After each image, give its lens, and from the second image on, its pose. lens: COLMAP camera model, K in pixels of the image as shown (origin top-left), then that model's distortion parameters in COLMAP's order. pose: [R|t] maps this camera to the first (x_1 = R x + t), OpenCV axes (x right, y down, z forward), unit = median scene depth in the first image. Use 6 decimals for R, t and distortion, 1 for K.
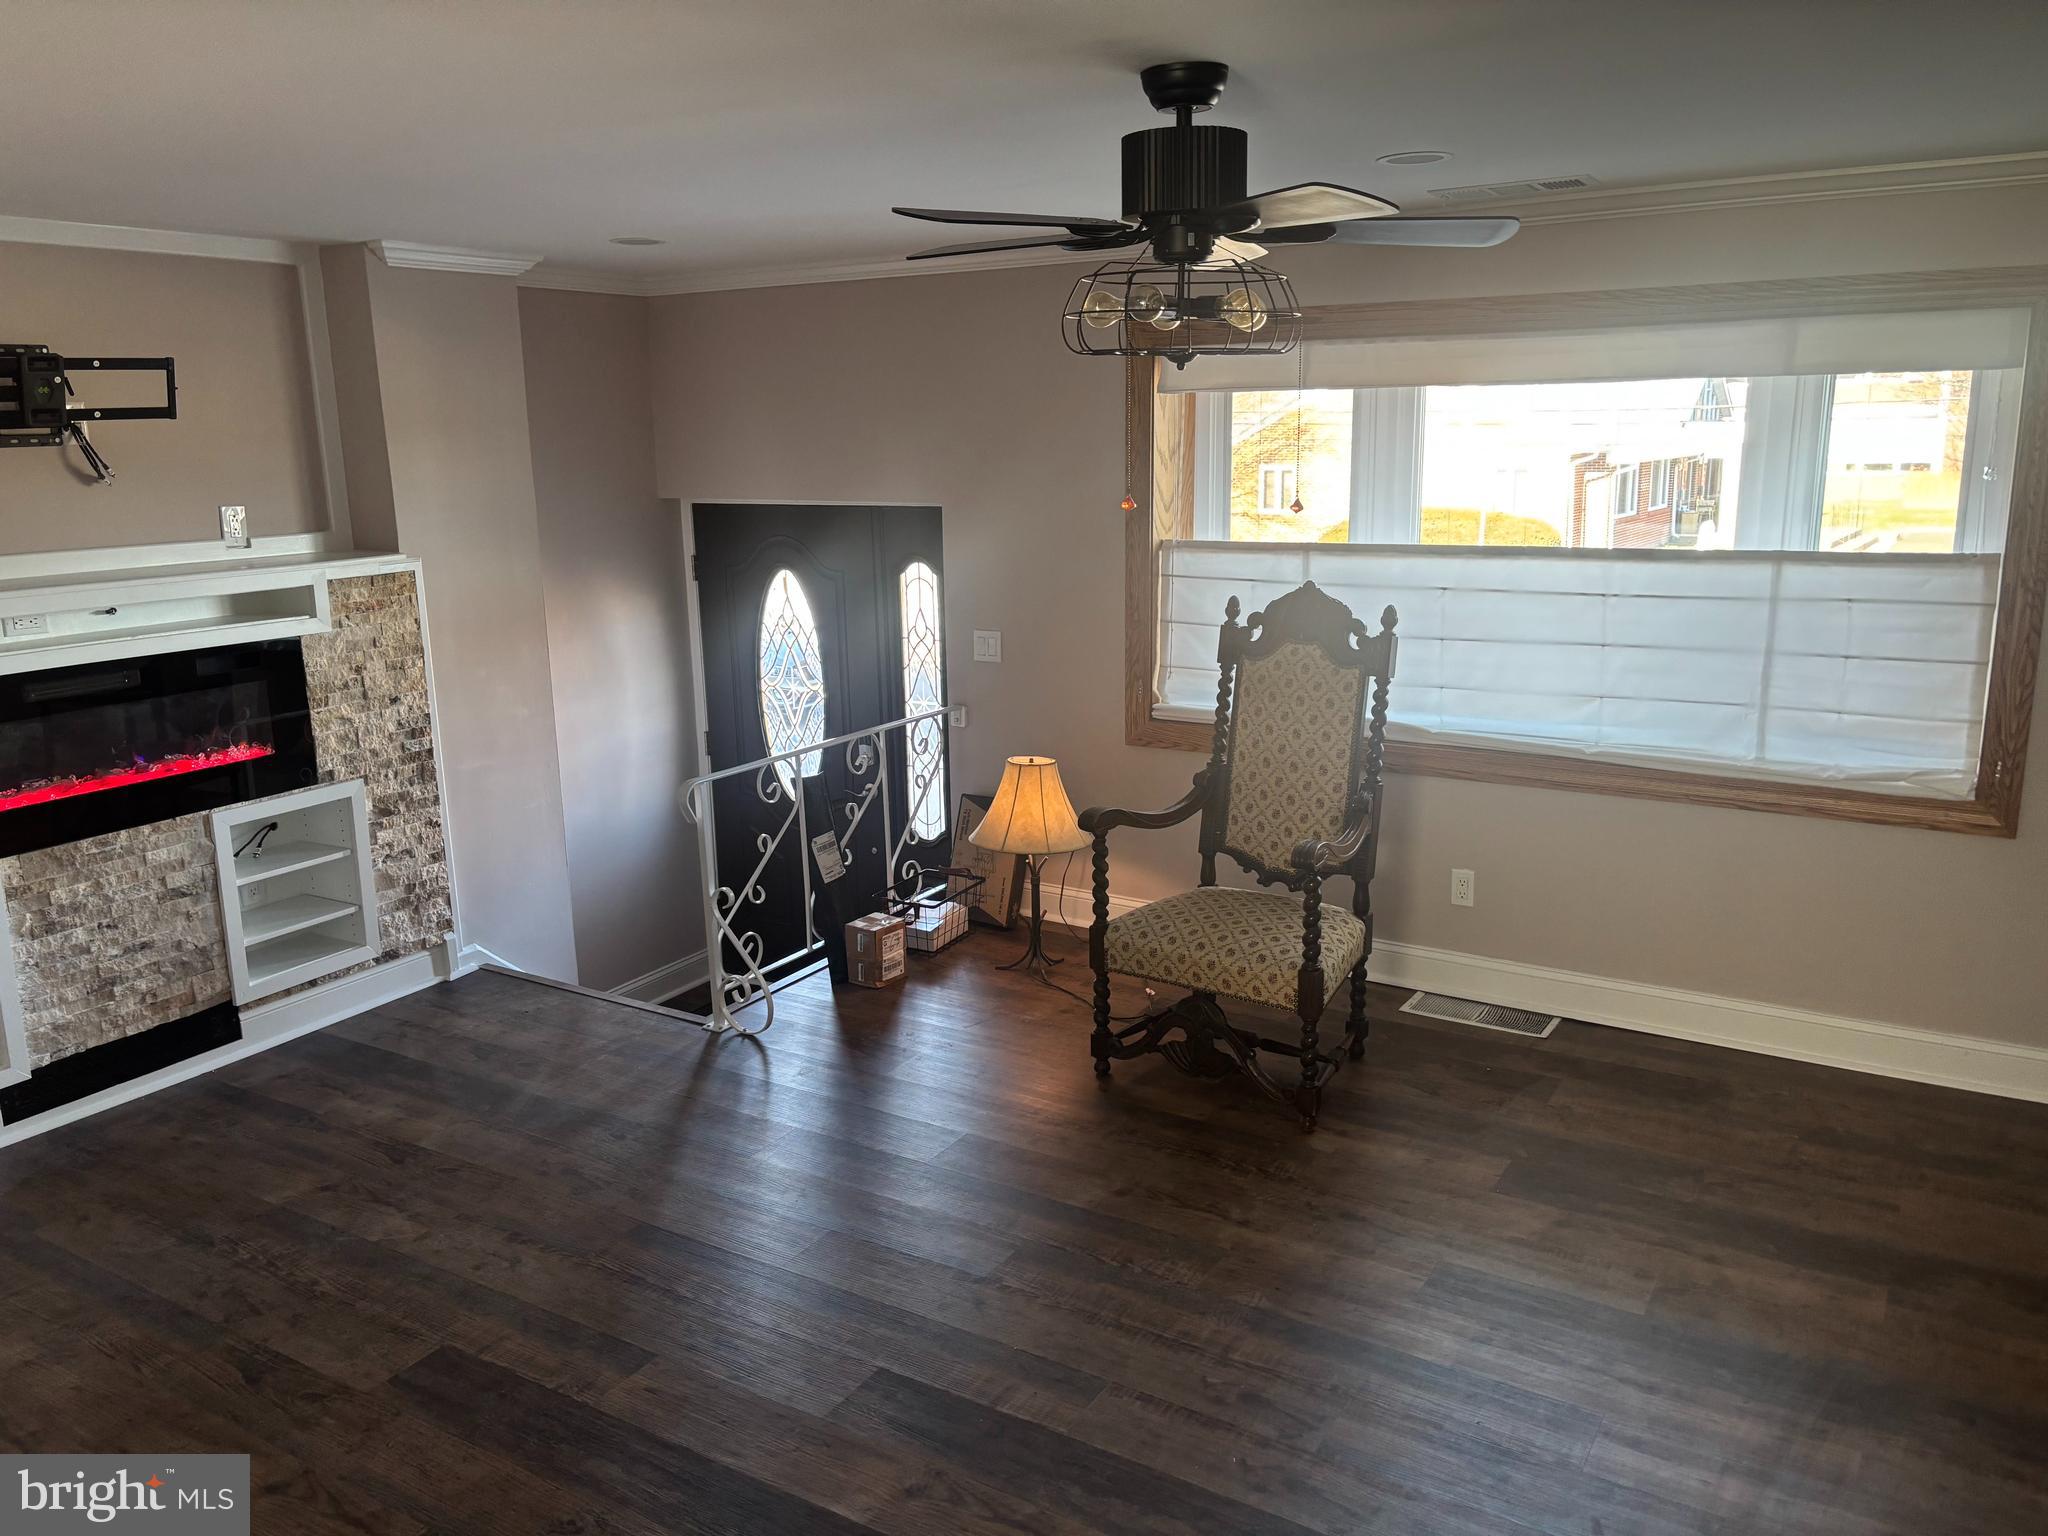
lens RADIAL K [[1530.5, 0, 1024.0], [0, 1530.5, 768.0], [0, 0, 1]] dist [0.000740, 0.004301]
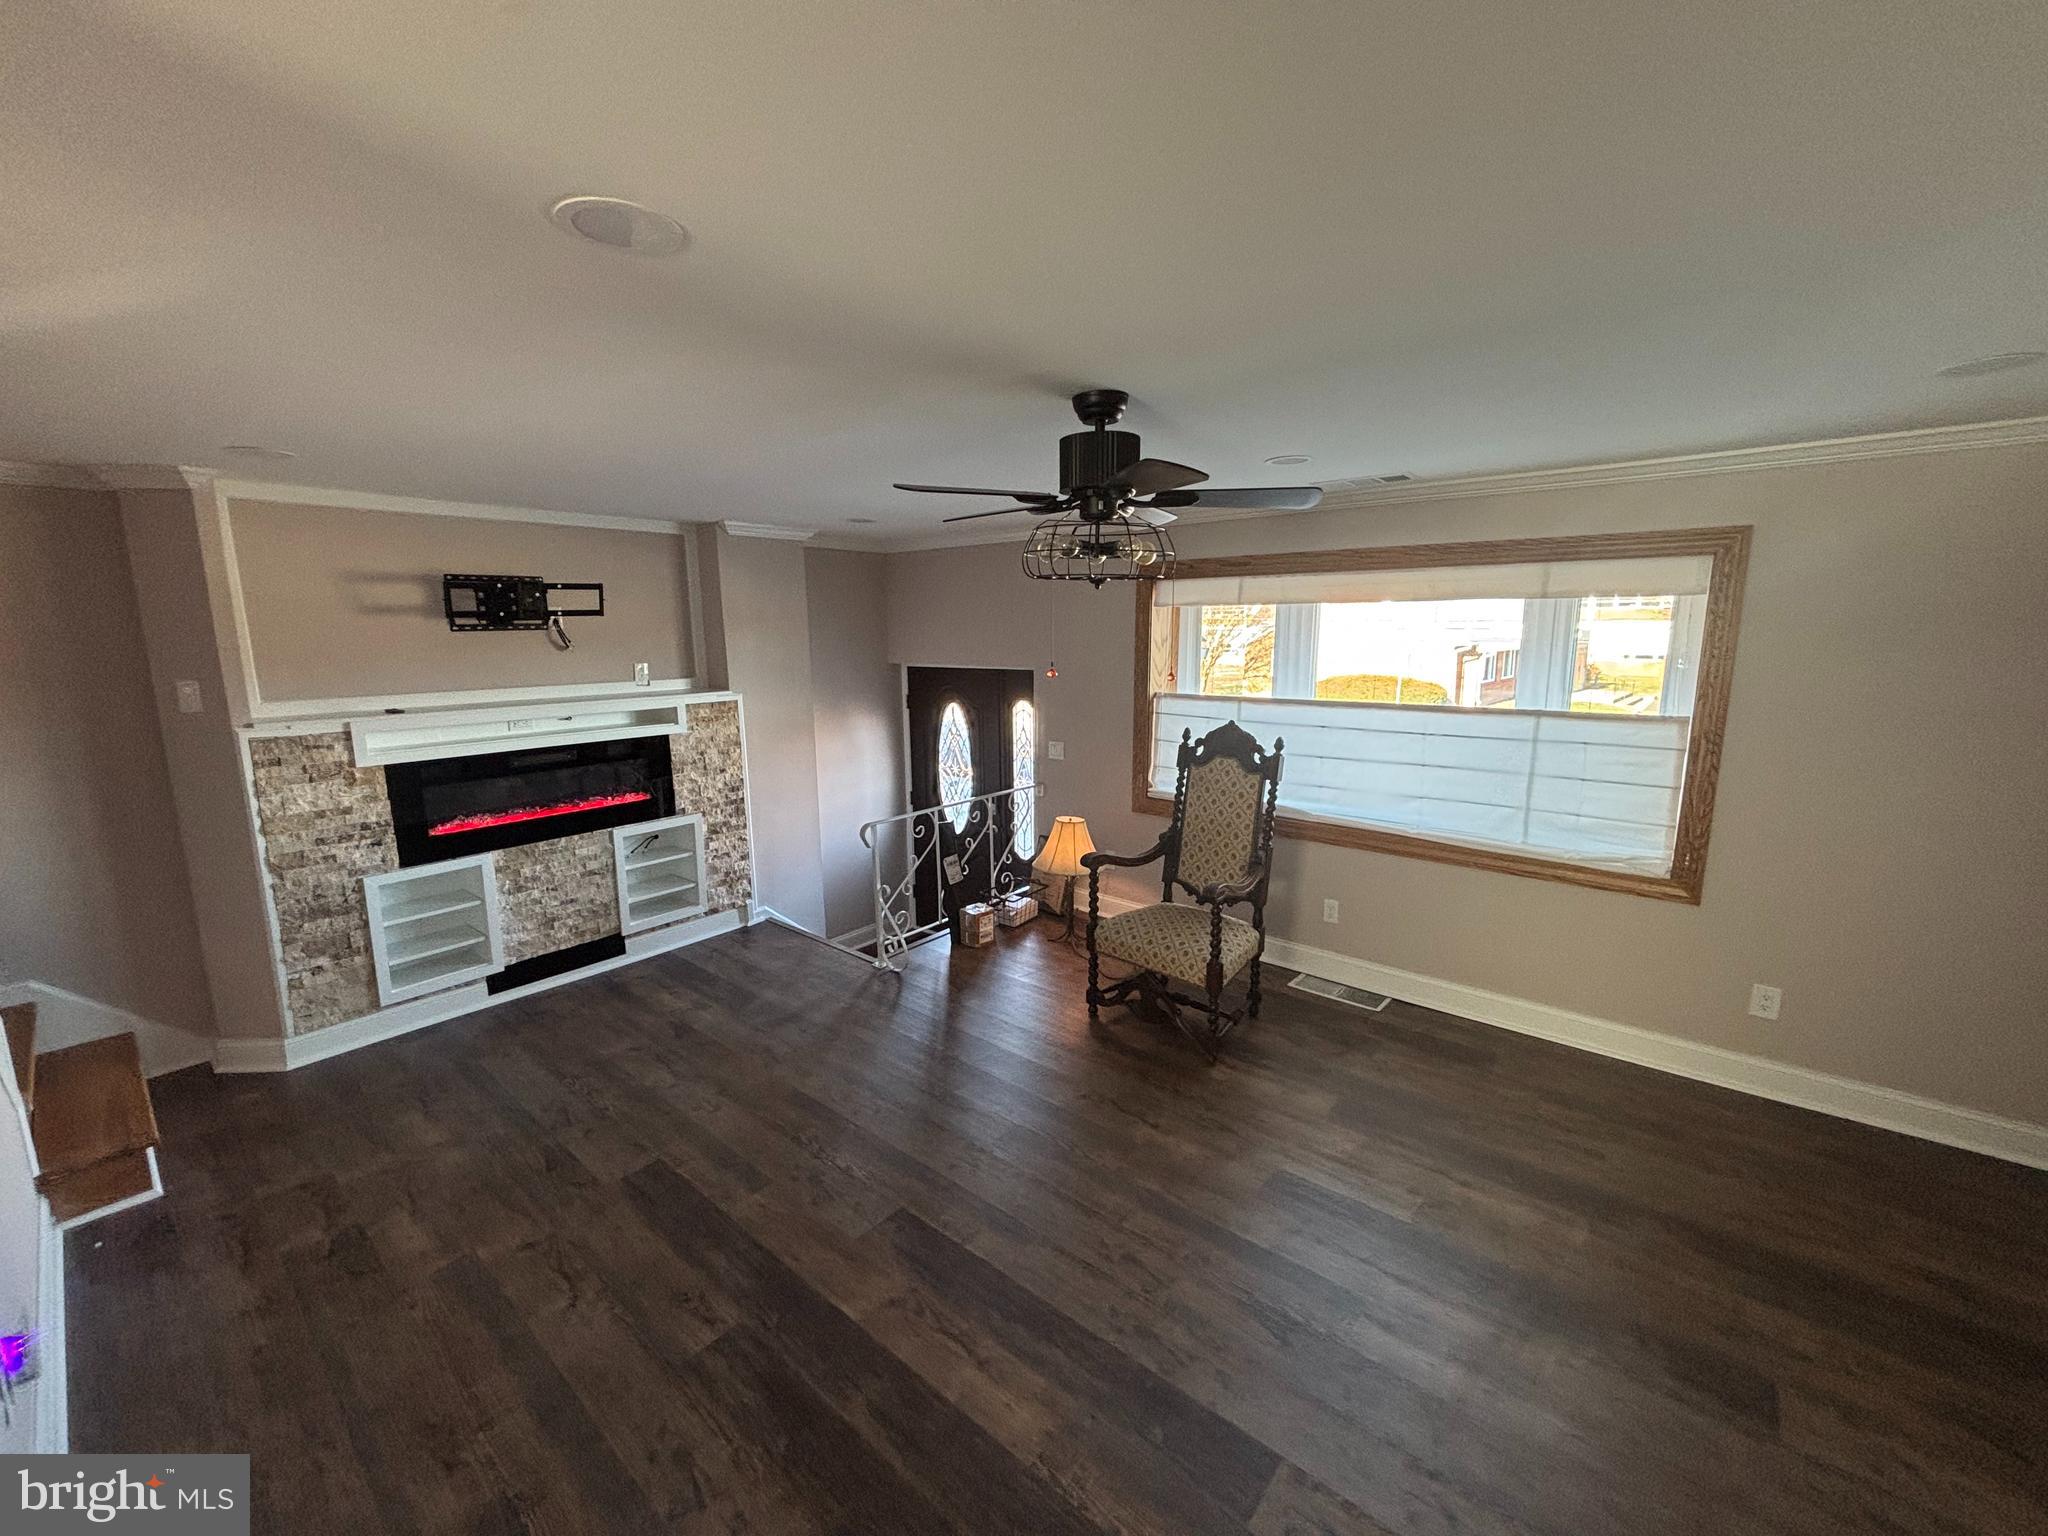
lens RADIAL K [[812.1, 0, 1026.5], [0, 812.1, 771.5], [0, 0, 1]] dist [-0.012018, -0.000203]
pose [[0.988577, 0.036933, -0.146122, 0.093851], [-0.043164, 0.998279, -0.039701, -0.022287], [0.144404, 0.045554, 0.988470, 0.108394]]
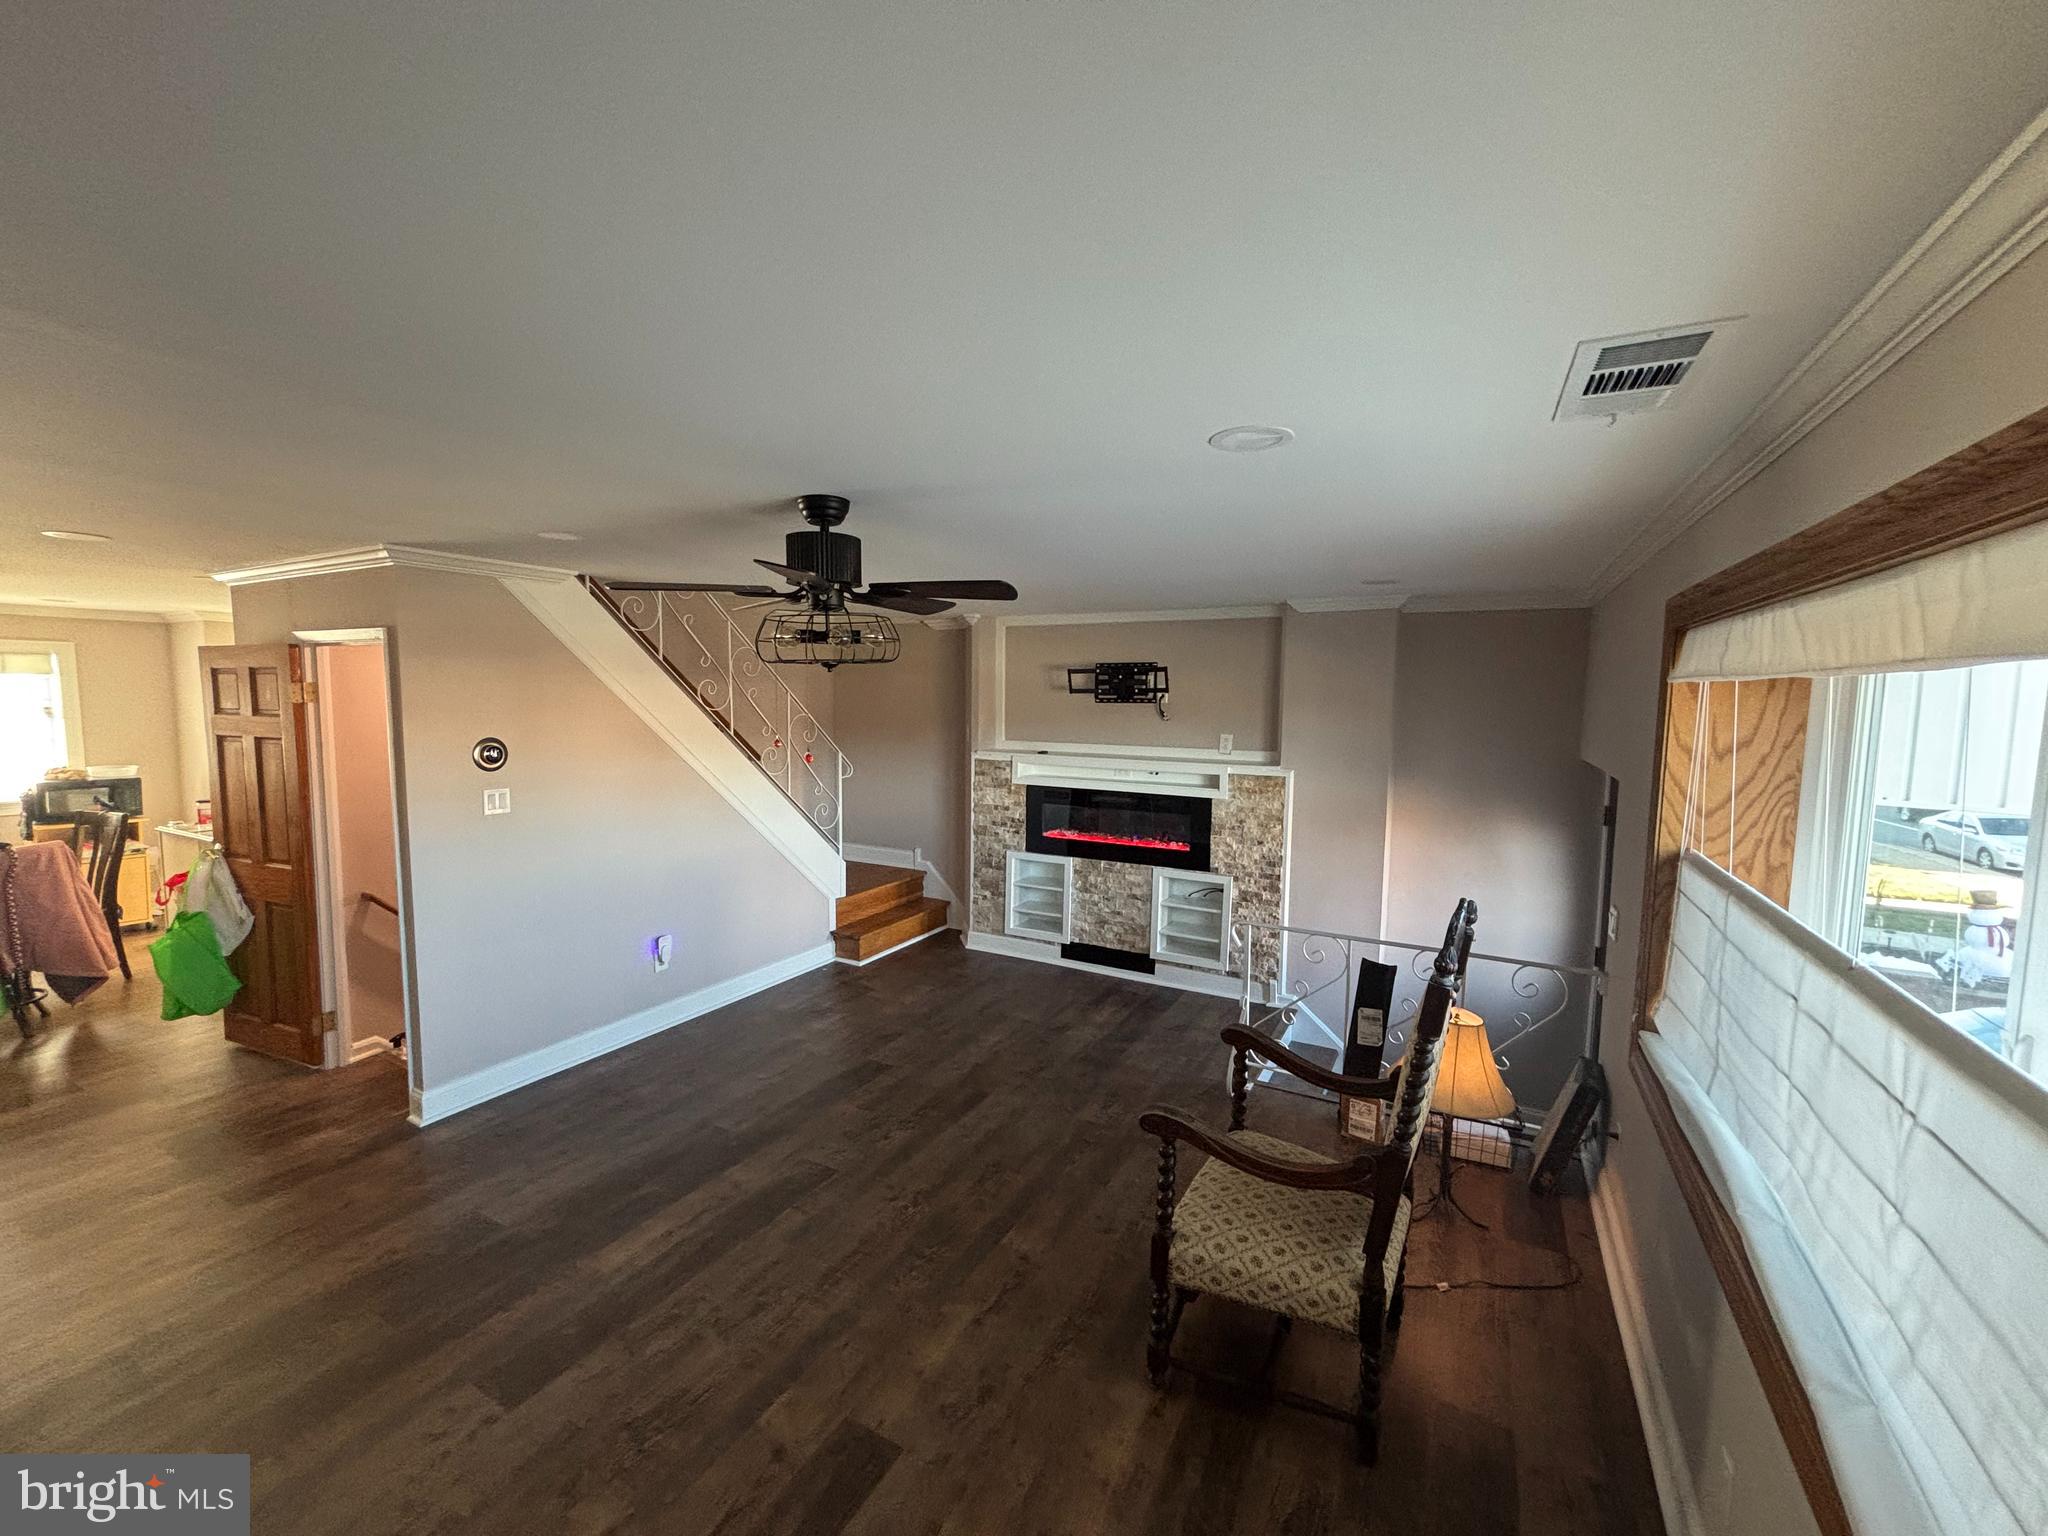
lens RADIAL K [[808.6, 0, 1024.0], [0, 808.6, 768.0], [0, 0, 1]] dist [0.021220, -0.000109]
pose [[0.036457, 0.104952, -0.993809, 0.588978], [-0.232117, 0.968161, 0.093729, -0.170638], [0.972004, 0.227263, 0.059657, 0.696186]]
